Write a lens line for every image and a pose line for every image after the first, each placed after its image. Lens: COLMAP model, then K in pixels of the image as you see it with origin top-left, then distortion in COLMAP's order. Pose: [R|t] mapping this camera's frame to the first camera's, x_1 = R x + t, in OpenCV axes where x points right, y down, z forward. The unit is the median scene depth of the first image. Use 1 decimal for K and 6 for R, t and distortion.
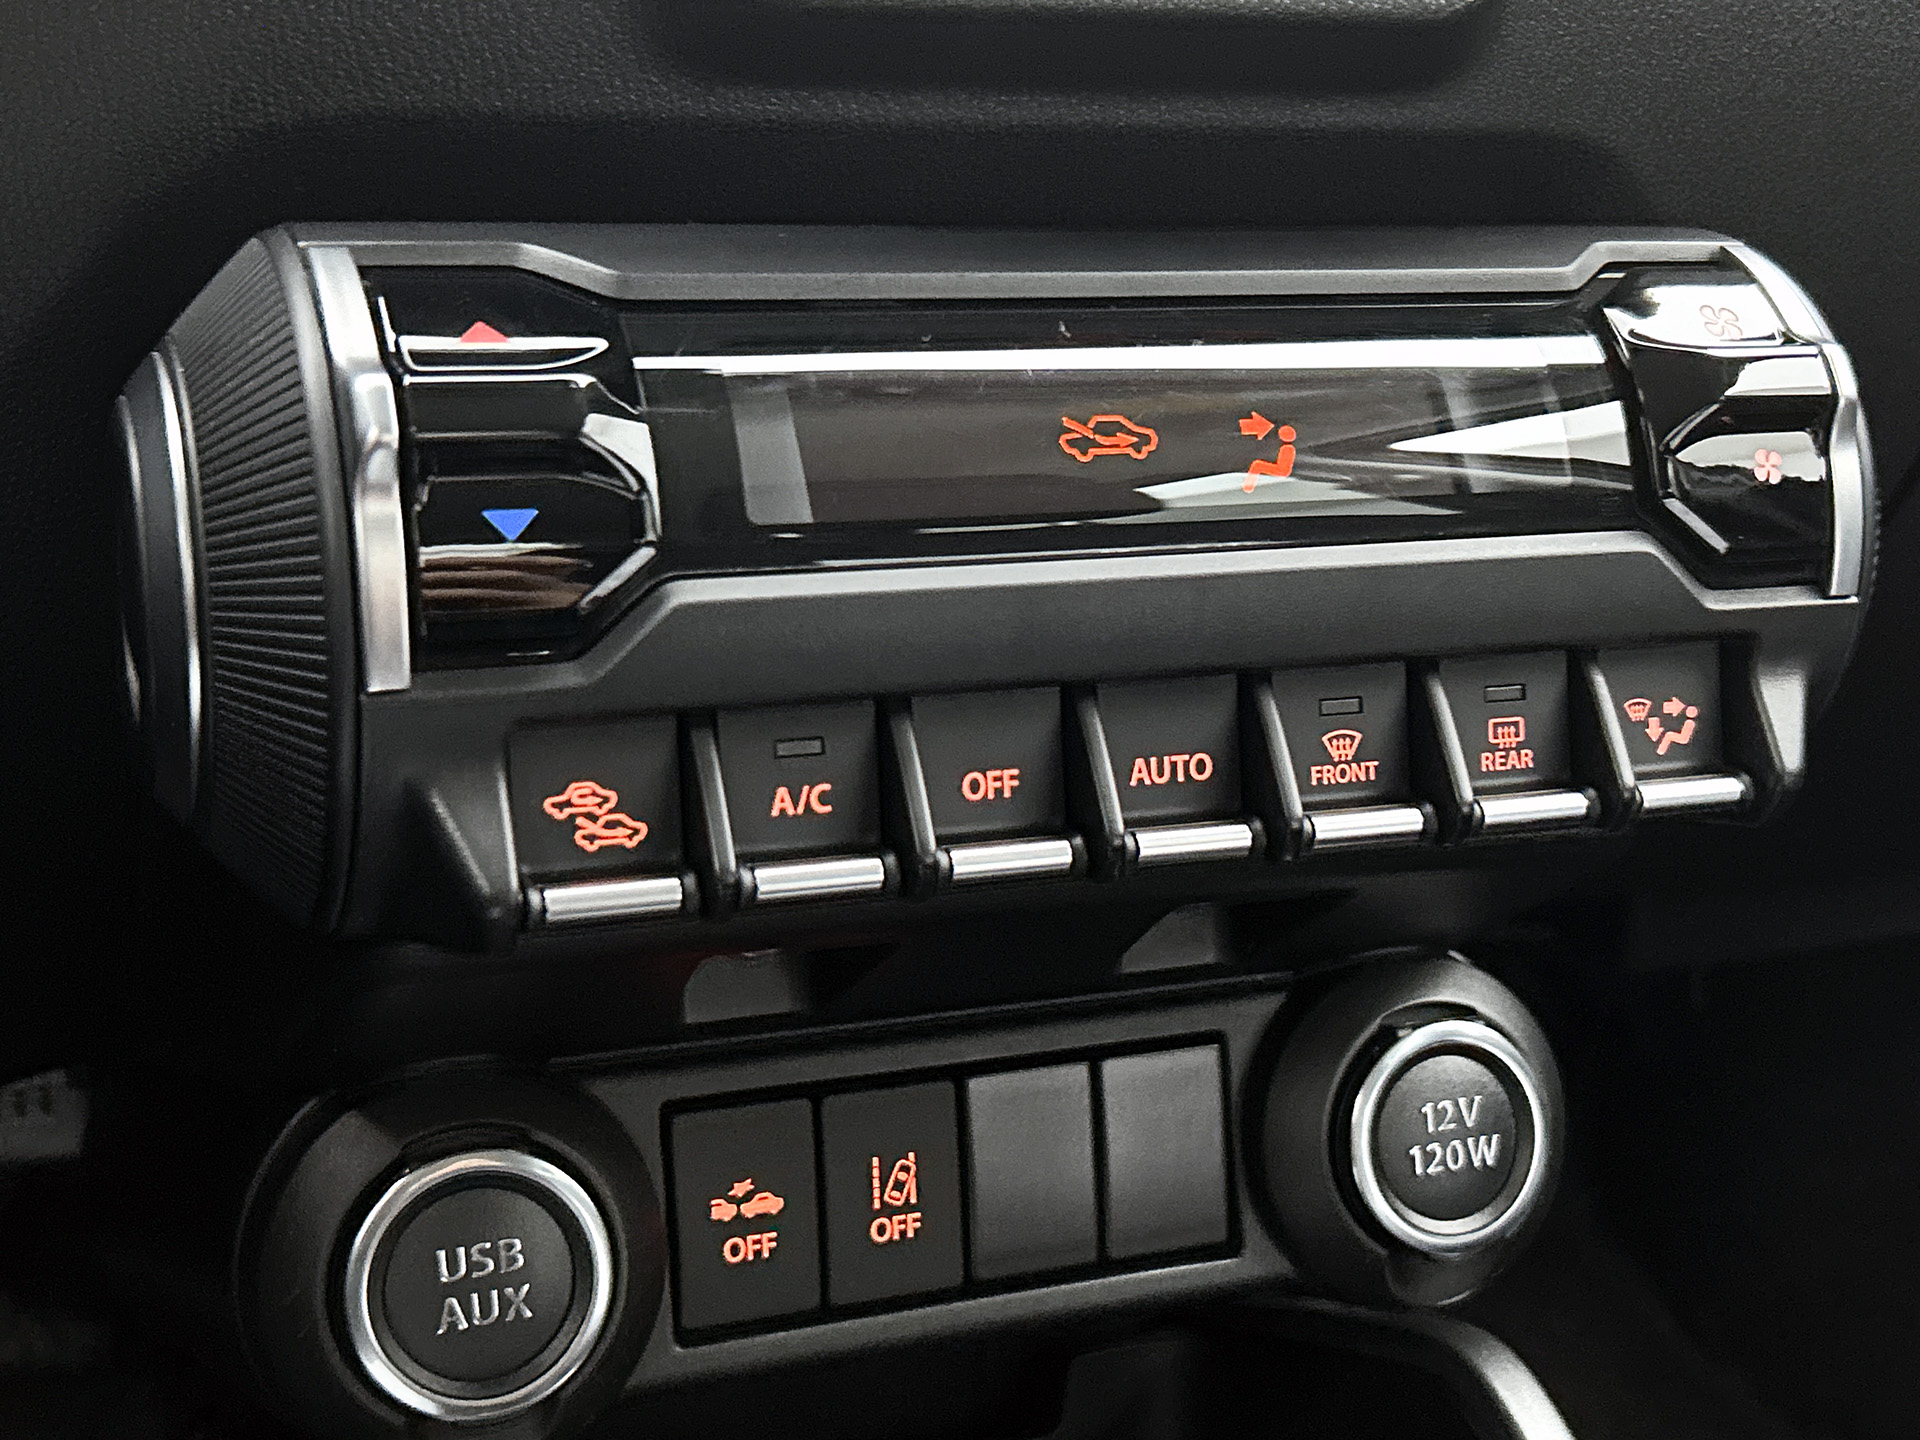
lens RADIAL K [[2521.9, 0, 960.0], [0, 2521.9, 720.0], [0, 0, 1]] dist [0.266677, -1.087585]
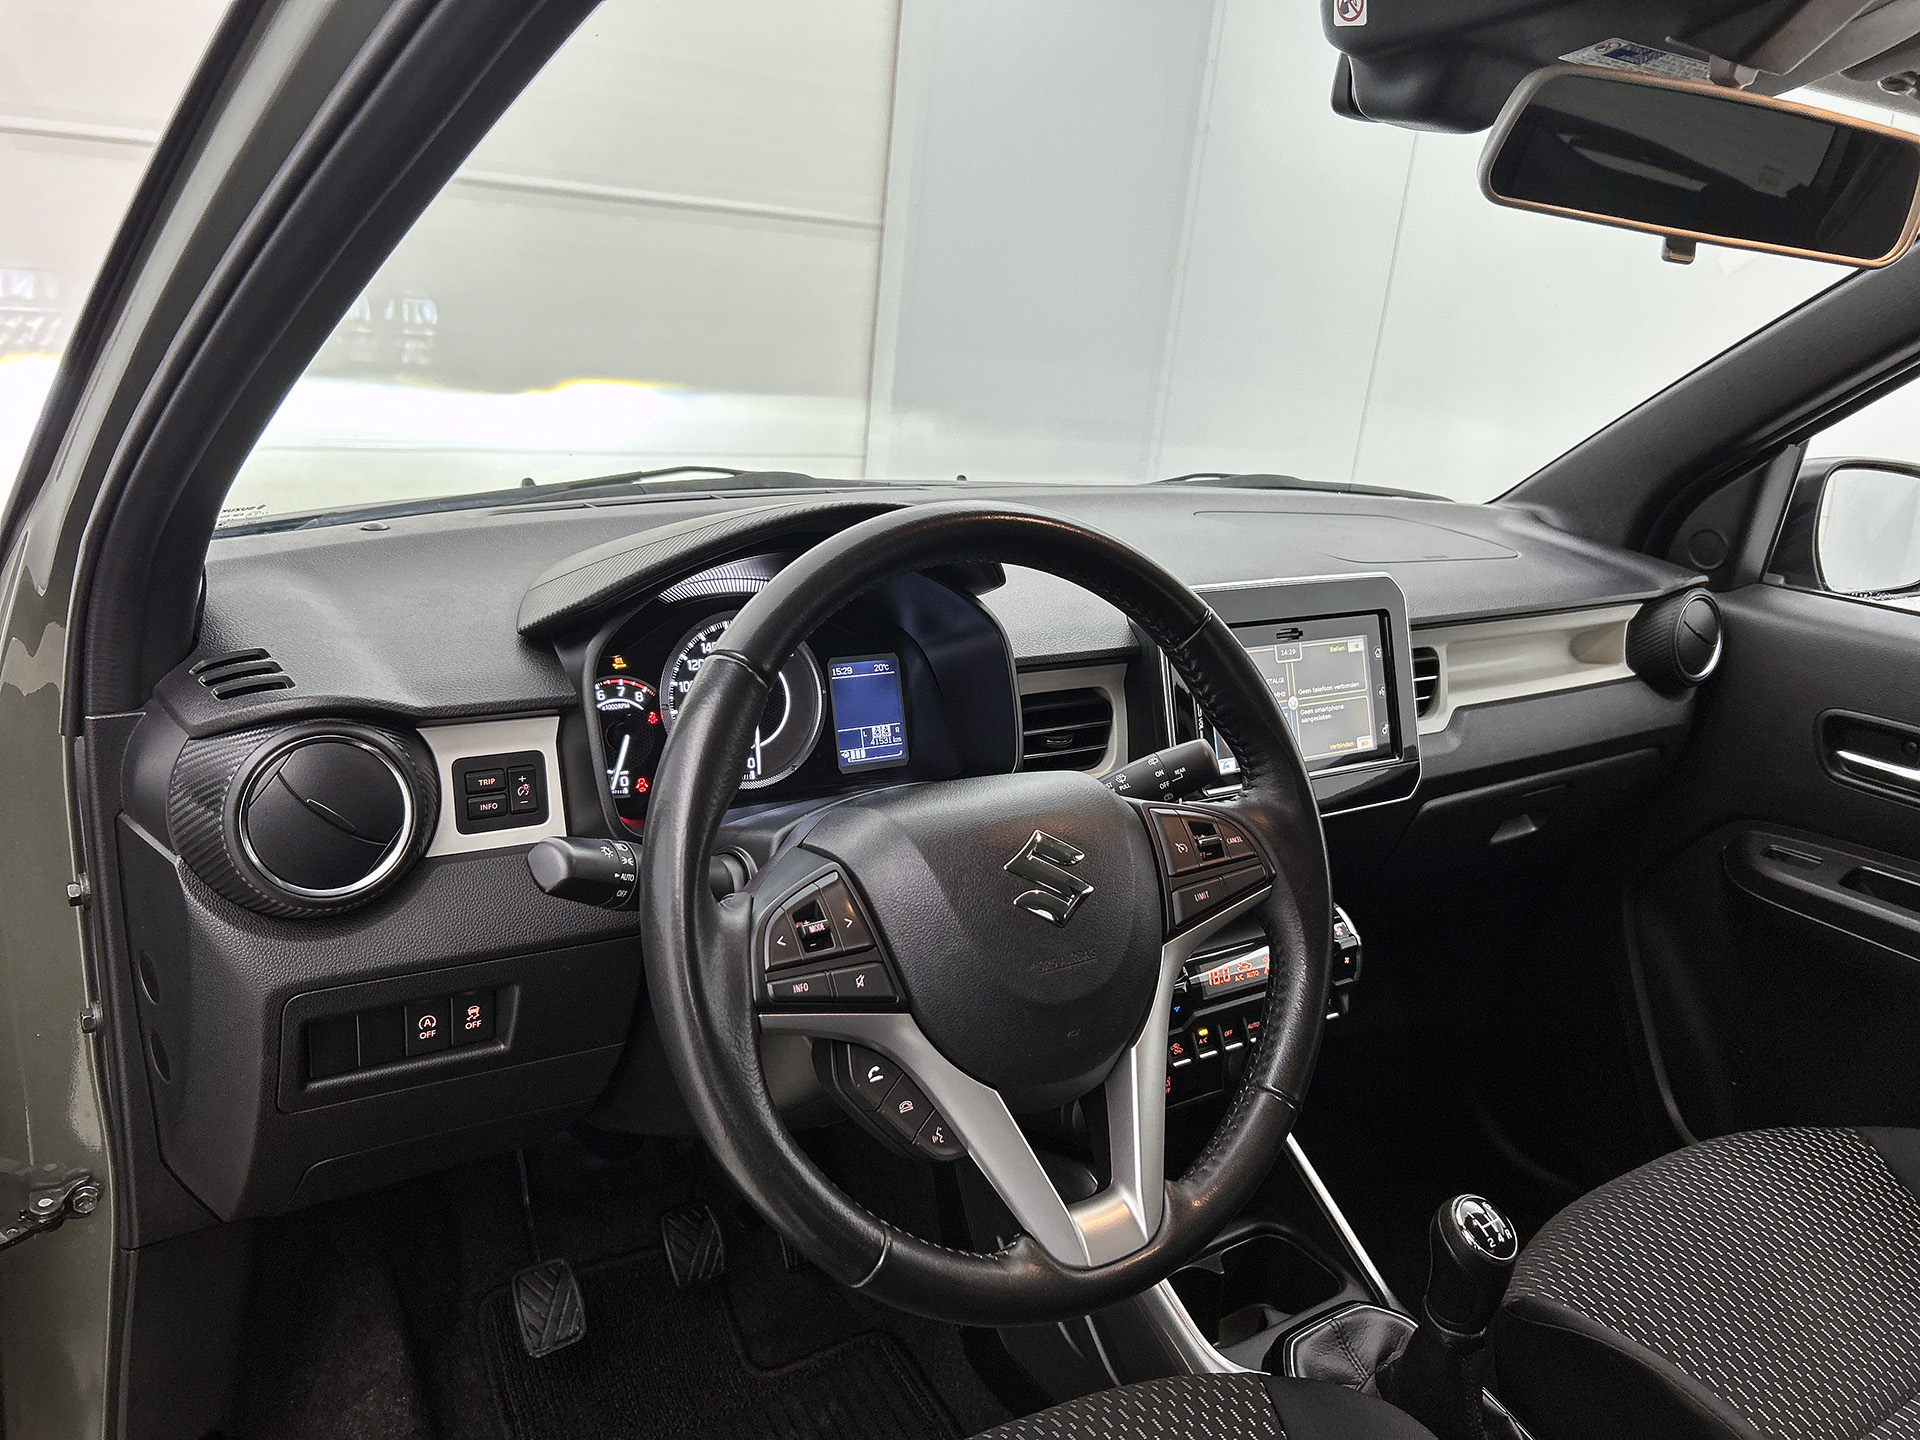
lens RADIAL K [[1489.1, 0, 1017.2], [0, 1489.1, 714.4], [0, 0, 1]] dist [0.008535, 0.001360]
pose [[0.968462, 0.007174, 0.249060, -1.042497], [-0.031087, 0.995254, 0.092212, -0.793684], [-0.247216, -0.097047, 0.964088, -1.658856]]
